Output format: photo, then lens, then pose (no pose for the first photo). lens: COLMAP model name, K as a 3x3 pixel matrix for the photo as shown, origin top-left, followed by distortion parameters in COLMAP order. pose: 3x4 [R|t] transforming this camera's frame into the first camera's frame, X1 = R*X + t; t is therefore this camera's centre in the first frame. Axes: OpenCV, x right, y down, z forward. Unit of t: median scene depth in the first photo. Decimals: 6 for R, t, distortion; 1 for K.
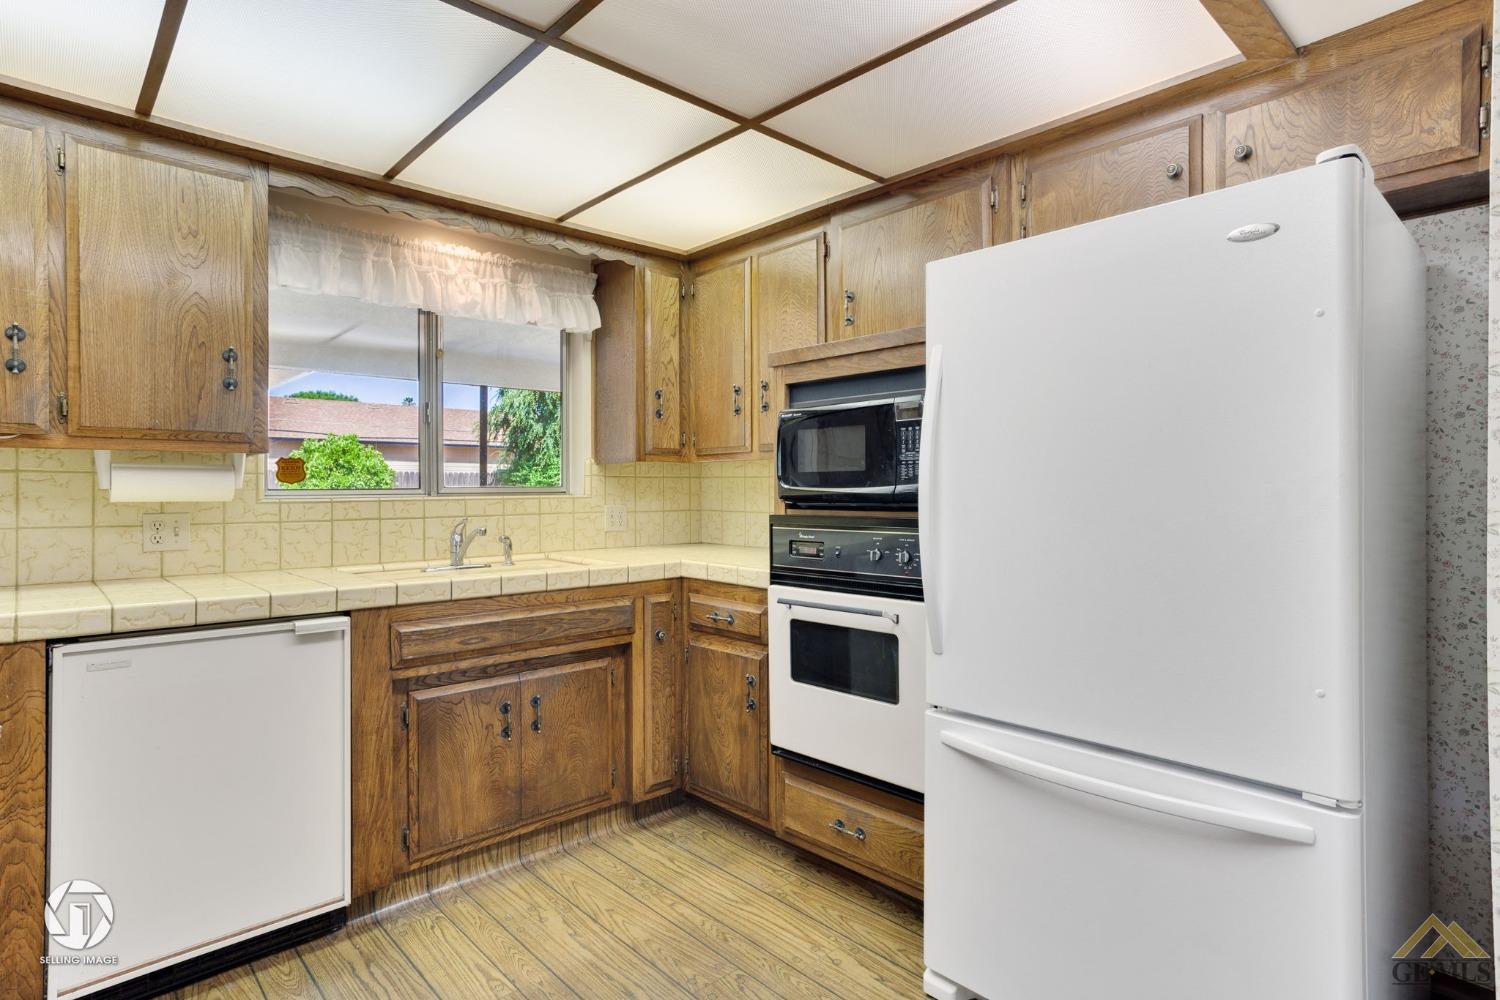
lens RADIAL K [[794.6, 0, 740.6], [0, 794.6, 490.2], [0, 0, 1]] dist [-0.035737, 0.035534]
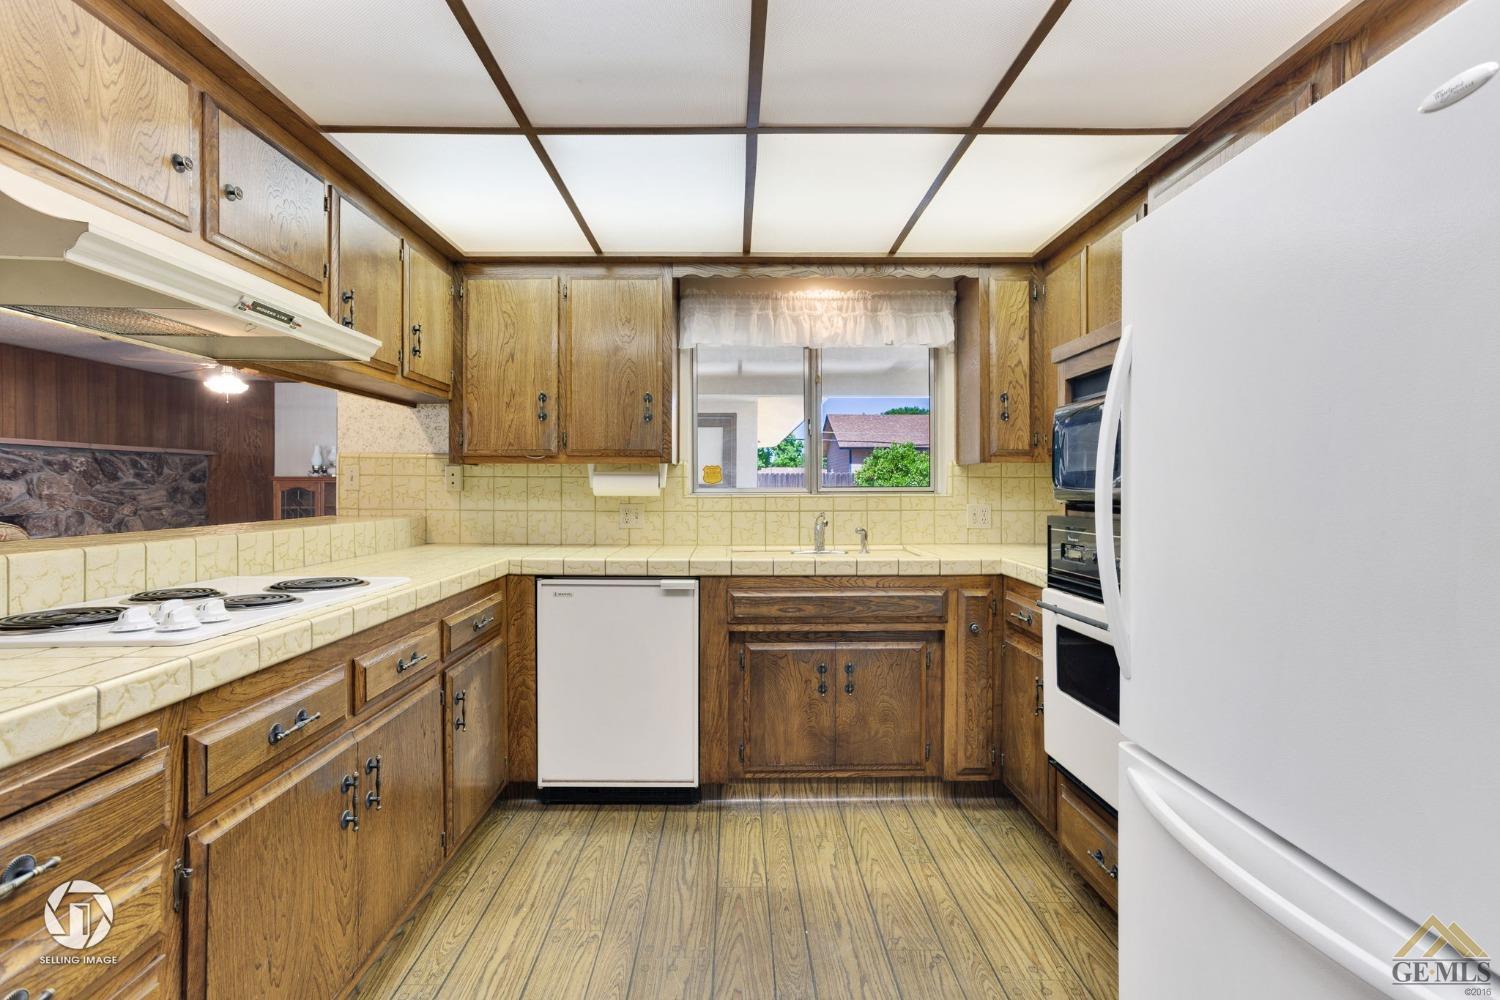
lens RADIAL K [[720.5, 0, 734.4], [0, 720.5, 491.2], [0, 0, 1]] dist [-0.043147, 0.048694]
pose [[0.738010, 0.005602, -0.674767, 0.343131], [-0.004002, 0.999984, 0.003925, -0.001019], [0.674778, -0.000196, 0.738020, 0.095558]]
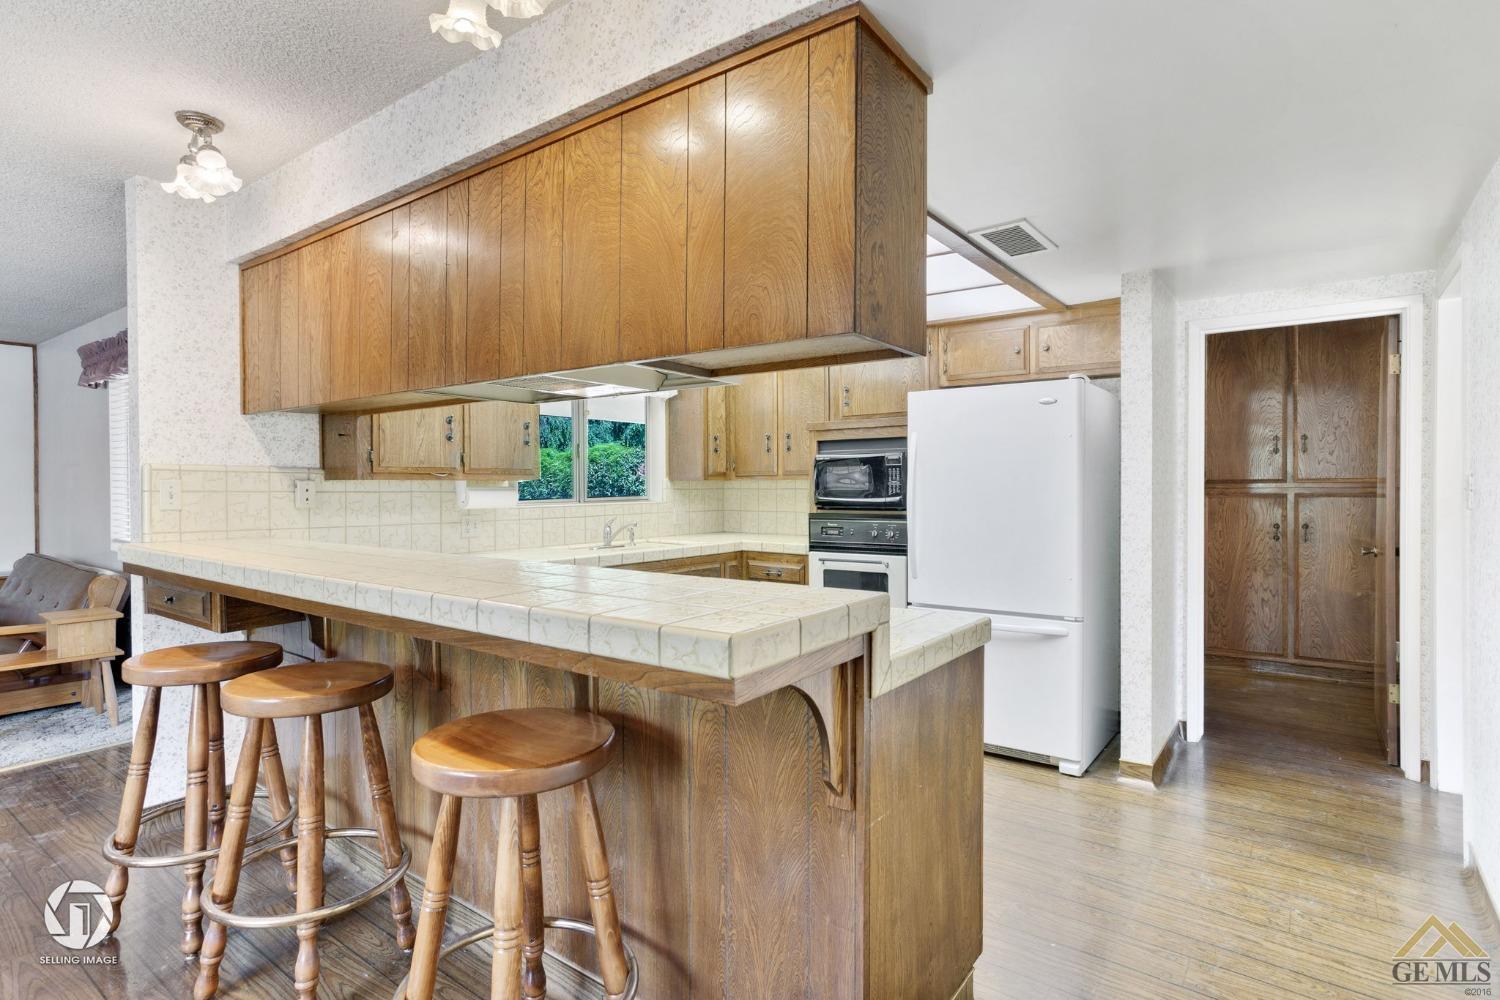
lens RADIAL K [[794.6, 0, 740.6], [0, 794.6, 490.2], [0, 0, 1]] dist [-0.035737, 0.035534]
pose [[0.983309, -0.002814, 0.181923, -0.442446], [0.002163, 0.999991, 0.003777, -0.027771], [-0.181932, -0.003320, 0.983305, -0.743604]]
